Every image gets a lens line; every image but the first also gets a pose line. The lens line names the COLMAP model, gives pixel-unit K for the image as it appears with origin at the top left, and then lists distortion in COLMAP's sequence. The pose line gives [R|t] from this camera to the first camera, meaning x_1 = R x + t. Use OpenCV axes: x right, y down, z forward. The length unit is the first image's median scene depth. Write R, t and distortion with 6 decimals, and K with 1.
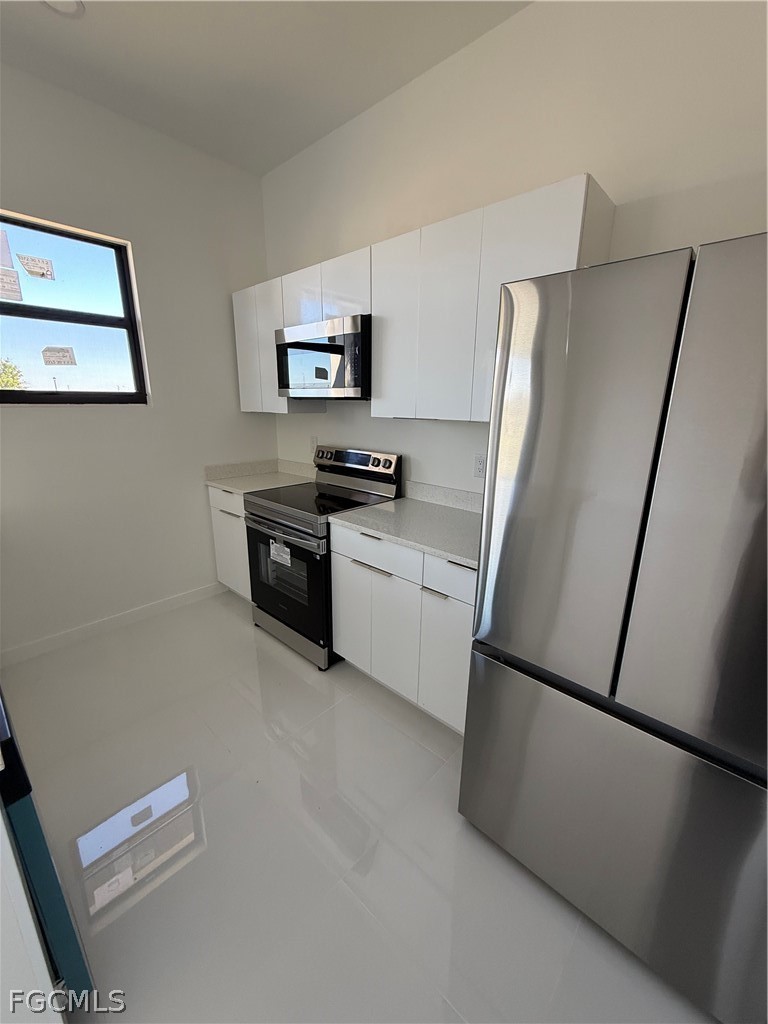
lens RADIAL K [[408.6, 0, 379.2], [0, 408.6, 511.5], [0, 0, 1]] dist [0.001479, -0.000206]
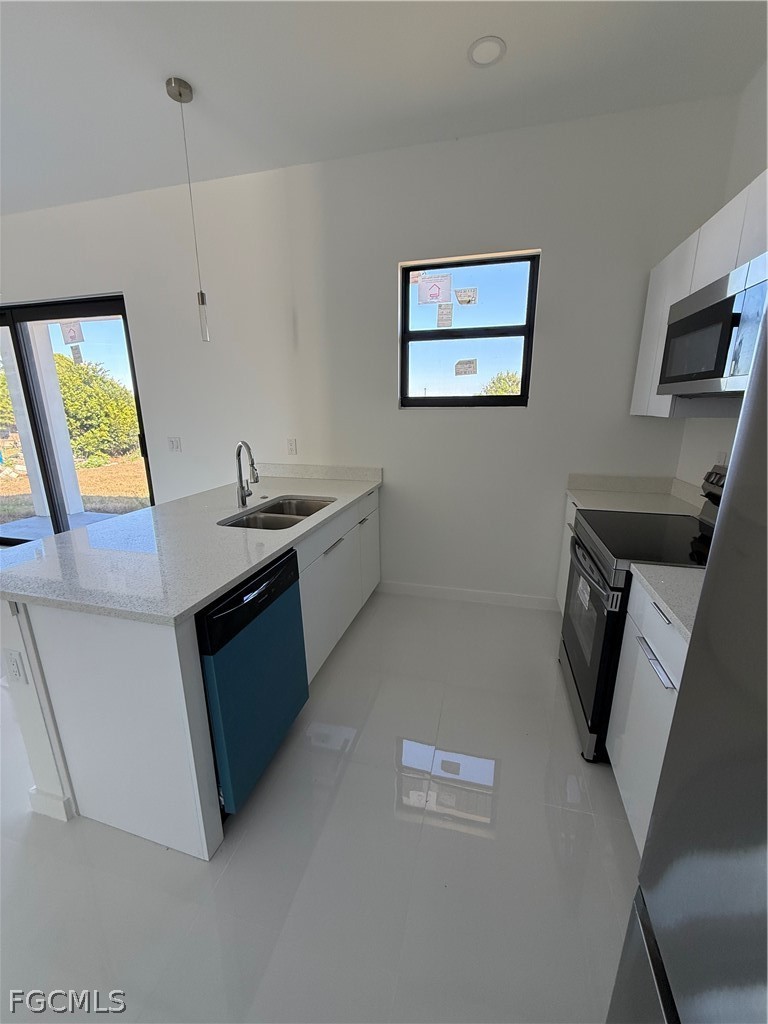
lens RADIAL K [[408.6, 0, 380.8], [0, 408.6, 509.8], [0, 0, 1]] dist [0.001479, -0.000206]
pose [[0.476926, 0.208239, -0.853919, 0.206745], [-0.219156, 0.969018, 0.113906, -0.052074], [0.851183, 0.132817, 0.507786, 0.217788]]
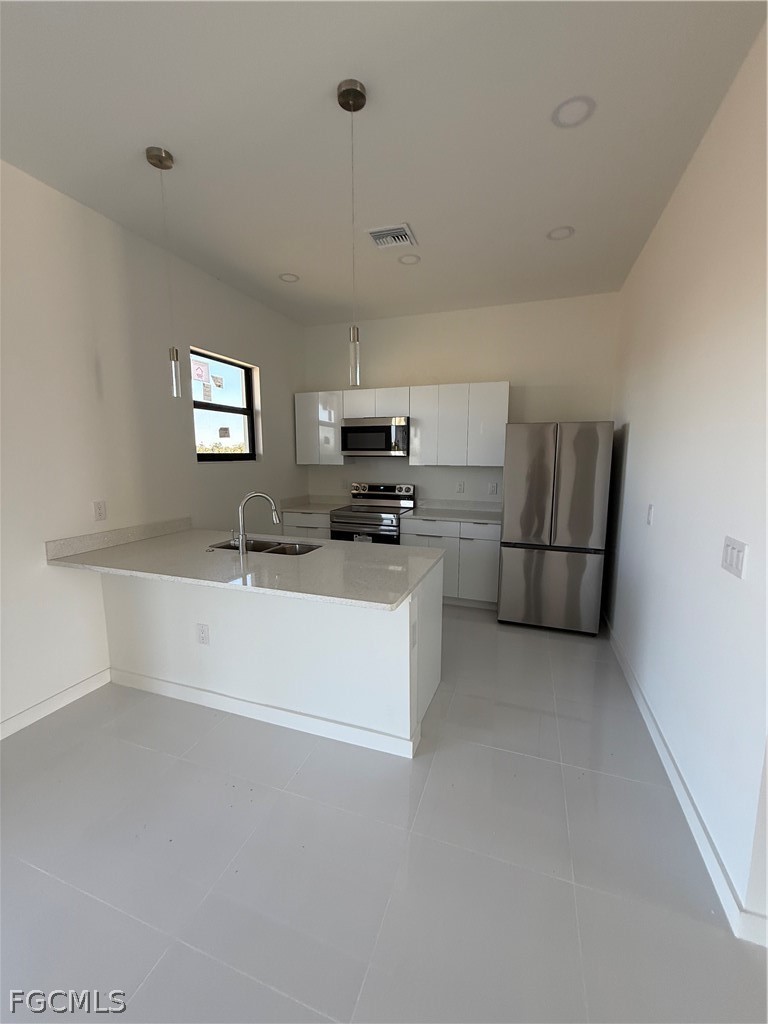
lens RADIAL K [[408.6, 0, 381.6], [0, 408.6, 513.8], [0, 0, 1]] dist [0.001479, -0.000206]
pose [[0.920581, -0.066443, 0.384858, -0.813727], [0.110020, 0.989633, -0.092317, 0.150758], [-0.374734, 0.127327, 0.918347, -0.653793]]
